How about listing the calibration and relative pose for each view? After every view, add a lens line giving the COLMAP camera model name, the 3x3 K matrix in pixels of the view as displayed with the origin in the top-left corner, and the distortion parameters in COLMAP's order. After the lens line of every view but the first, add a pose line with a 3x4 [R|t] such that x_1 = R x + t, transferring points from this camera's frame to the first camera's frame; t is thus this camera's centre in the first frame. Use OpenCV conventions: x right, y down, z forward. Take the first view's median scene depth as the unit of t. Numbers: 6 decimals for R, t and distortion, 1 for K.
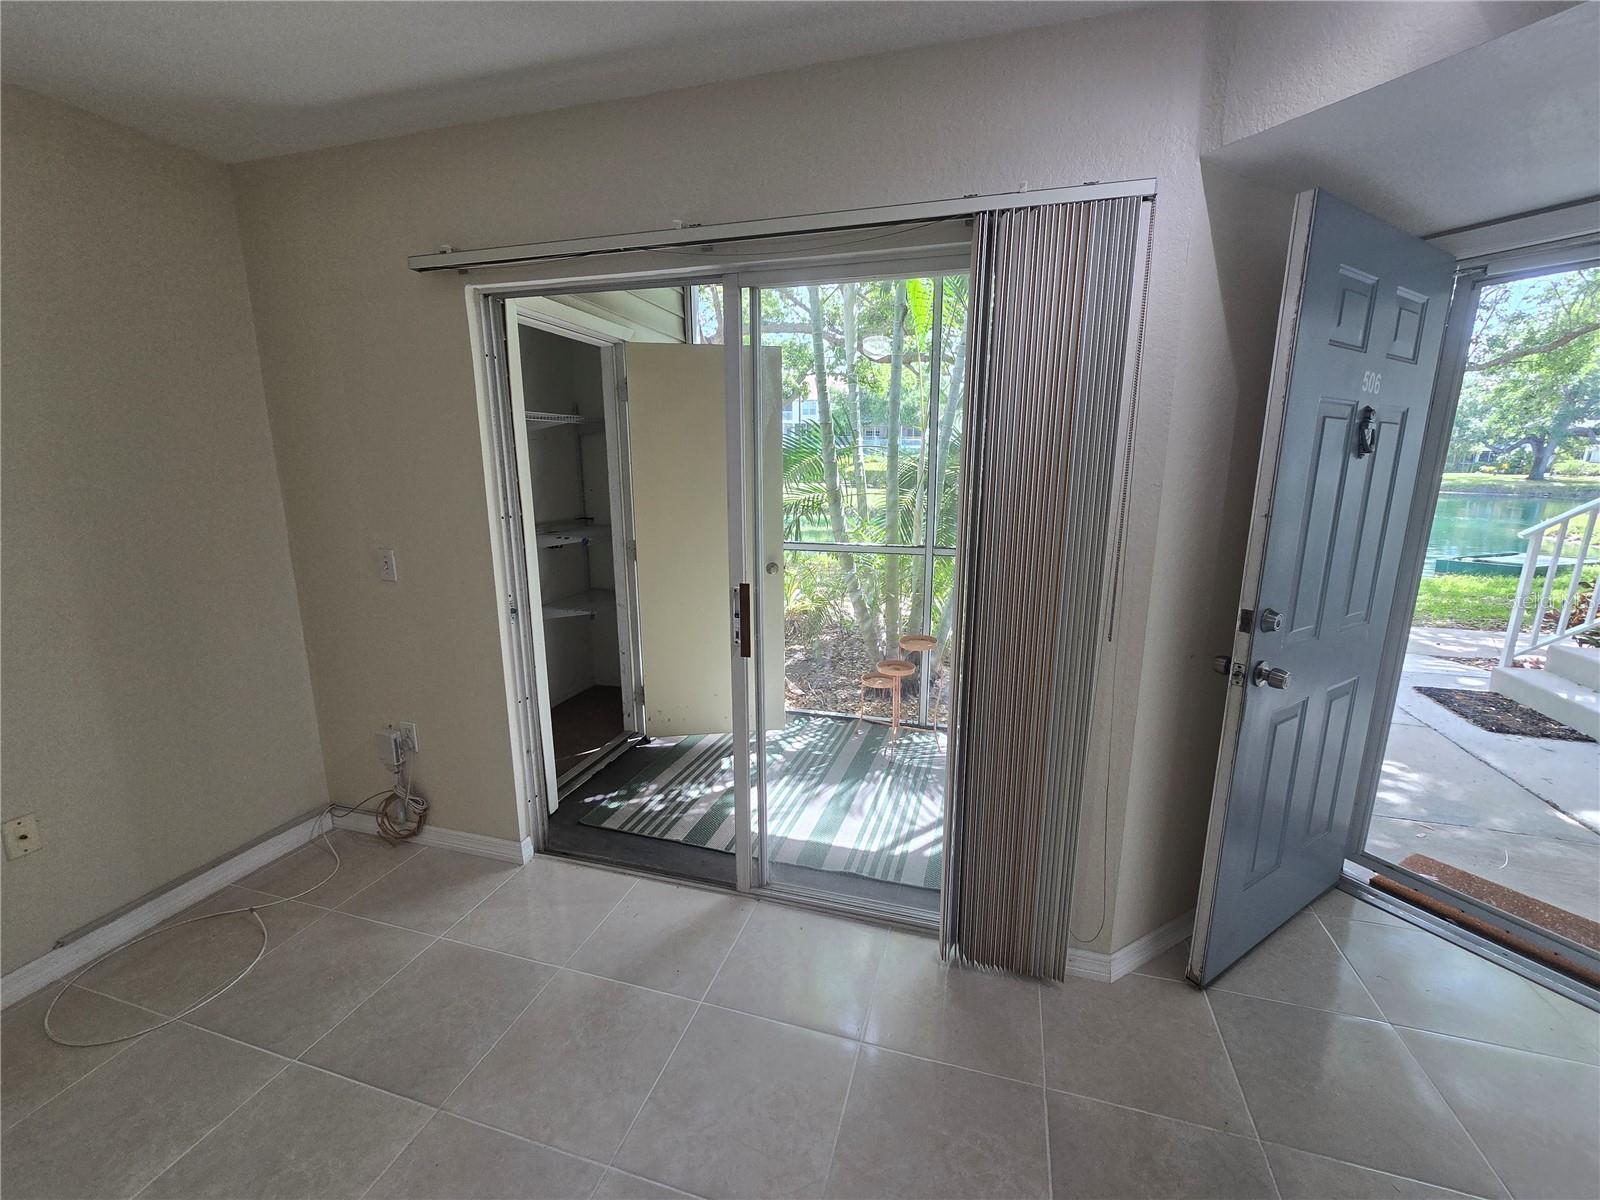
lens RADIAL K [[658.5, 0, 809.2], [0, 658.5, 600.0], [0, 0, 1]] dist [-0.001328, -0.000175]
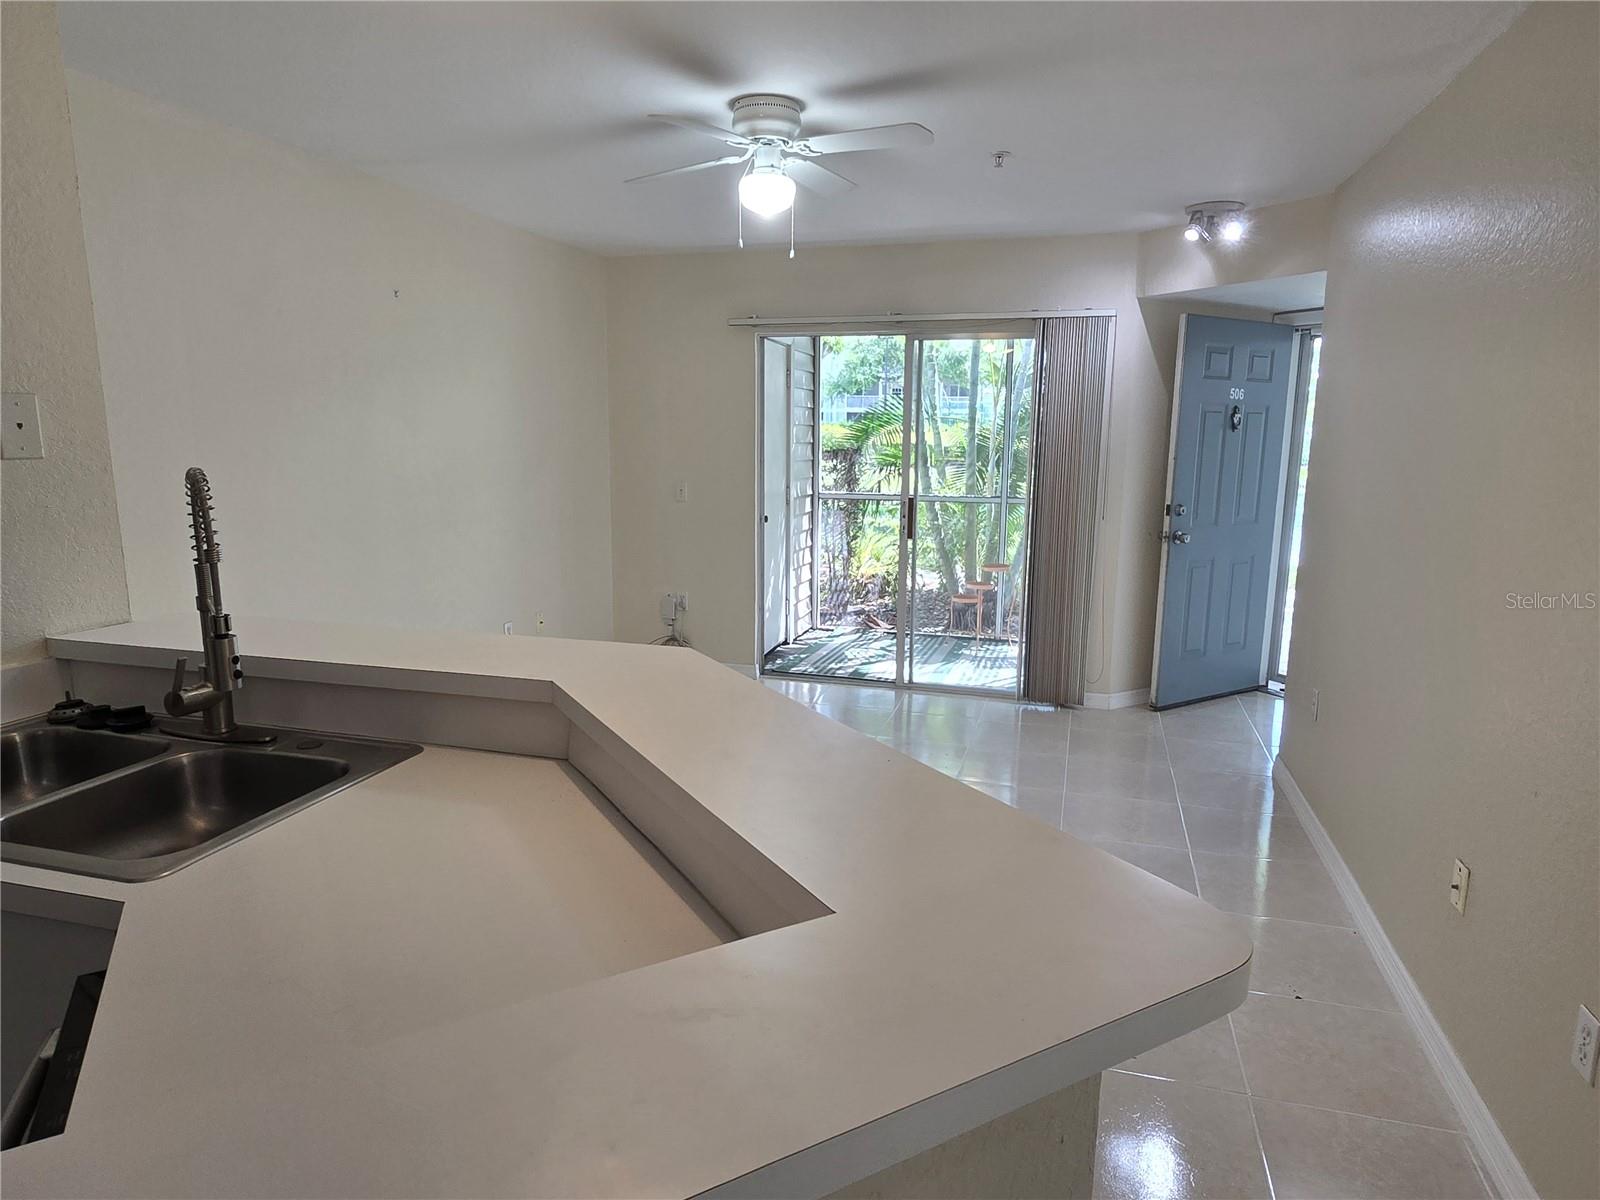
lens RADIAL K [[960.5, 0, 817.1], [0, 960.5, 606.9], [0, 0, 1]] dist [-0.000280, -0.002196]
pose [[0.999875, 0.005935, 0.014685, -0.412758], [-0.005575, 0.999685, -0.024463, 0.357811], [-0.014826, 0.024378, 0.999593, -1.713114]]
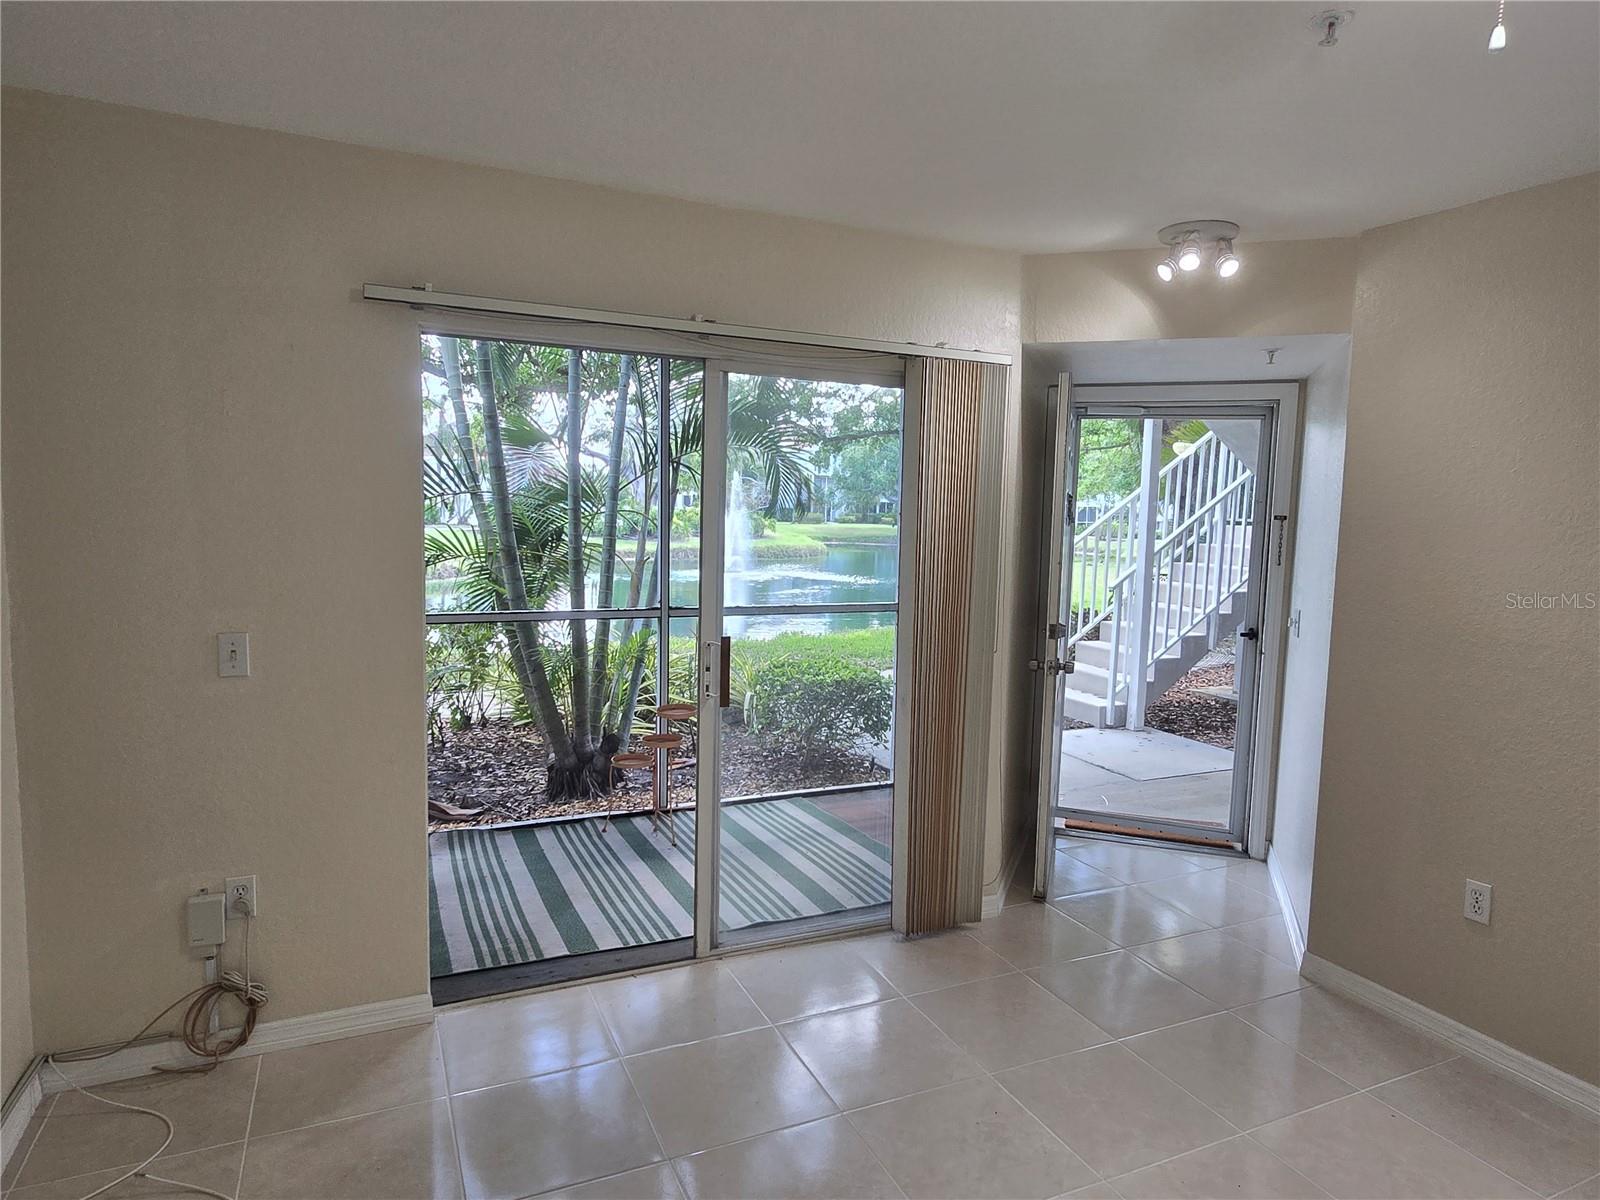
lens RADIAL K [[960.5, 0, 817.1], [0, 960.5, 606.9], [0, 0, 1]] dist [-0.000280, -0.002196]
pose [[0.750415, -0.048336, 0.659197, -1.049398], [0.113564, 0.991920, -0.056545, 0.034021], [-0.651138, 0.117294, 0.749841, -0.280112]]
